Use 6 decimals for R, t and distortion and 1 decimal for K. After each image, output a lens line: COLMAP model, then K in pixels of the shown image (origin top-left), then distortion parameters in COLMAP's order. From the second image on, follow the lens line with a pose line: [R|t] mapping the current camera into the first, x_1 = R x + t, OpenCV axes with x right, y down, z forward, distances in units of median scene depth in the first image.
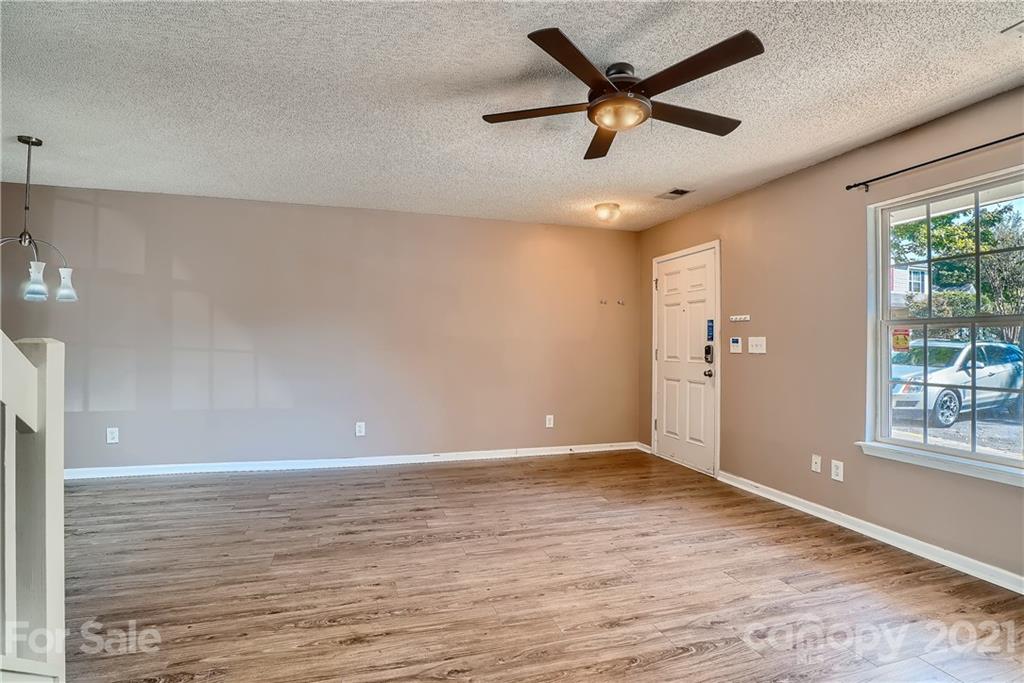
lens RADIAL K [[498.1, 0, 511.4], [0, 498.1, 336.1], [0, 0, 1]] dist [-0.041968, 0.008369]
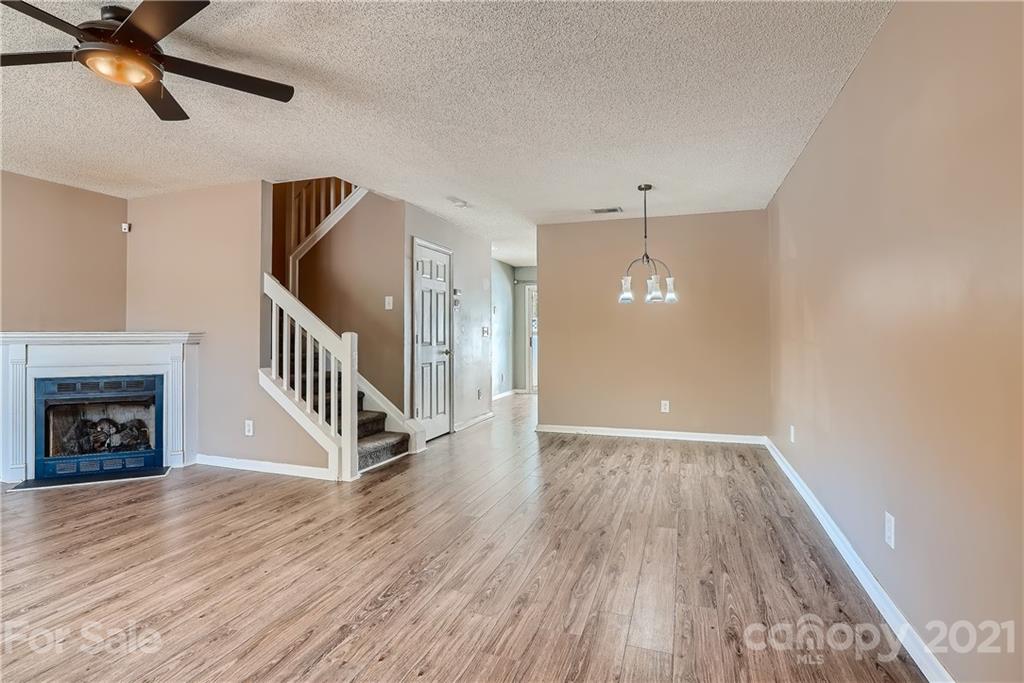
lens RADIAL K [[502.2, 0, 510.9], [0, 502.2, 329.5], [0, 0, 1]] dist [-0.047992, 0.011032]
pose [[-0.589686, -0.017212, -0.807449, 0.360896], [0.008330, 0.999590, -0.027392, 0.032843], [0.807589, -0.022879, -0.589301, 1.504176]]
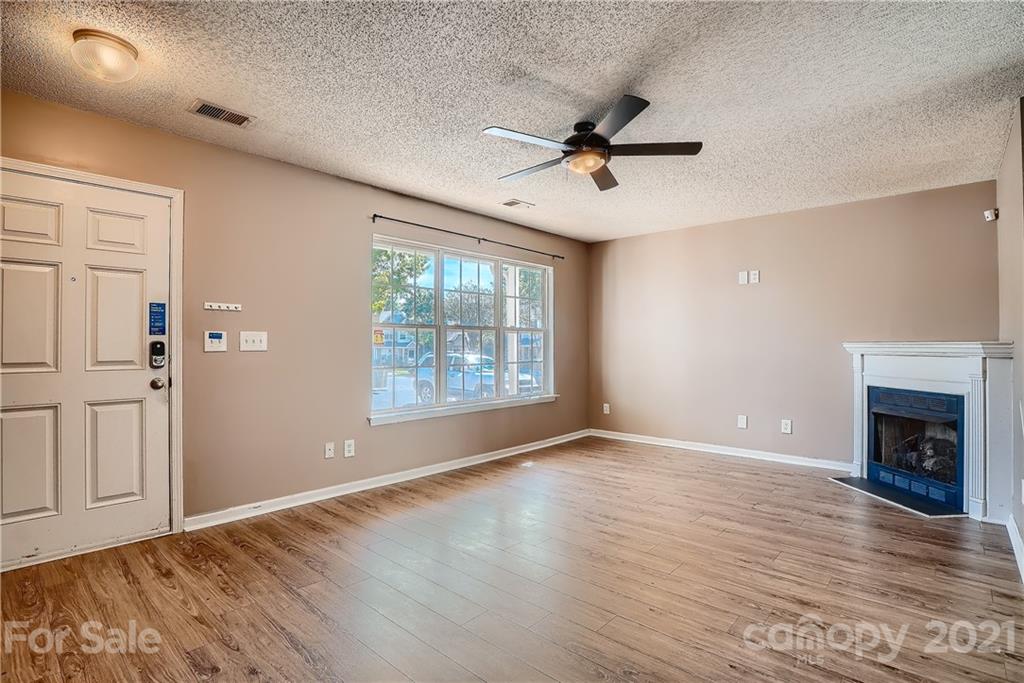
lens RADIAL K [[498.1, 0, 511.4], [0, 498.1, 336.1], [0, 0, 1]] dist [-0.041968, 0.008369]
pose [[-0.507479, 0.004707, 0.861651, -0.577478], [-0.019718, 0.999660, -0.017075, 0.019260], [-0.861438, -0.025655, -0.507214, 1.323976]]
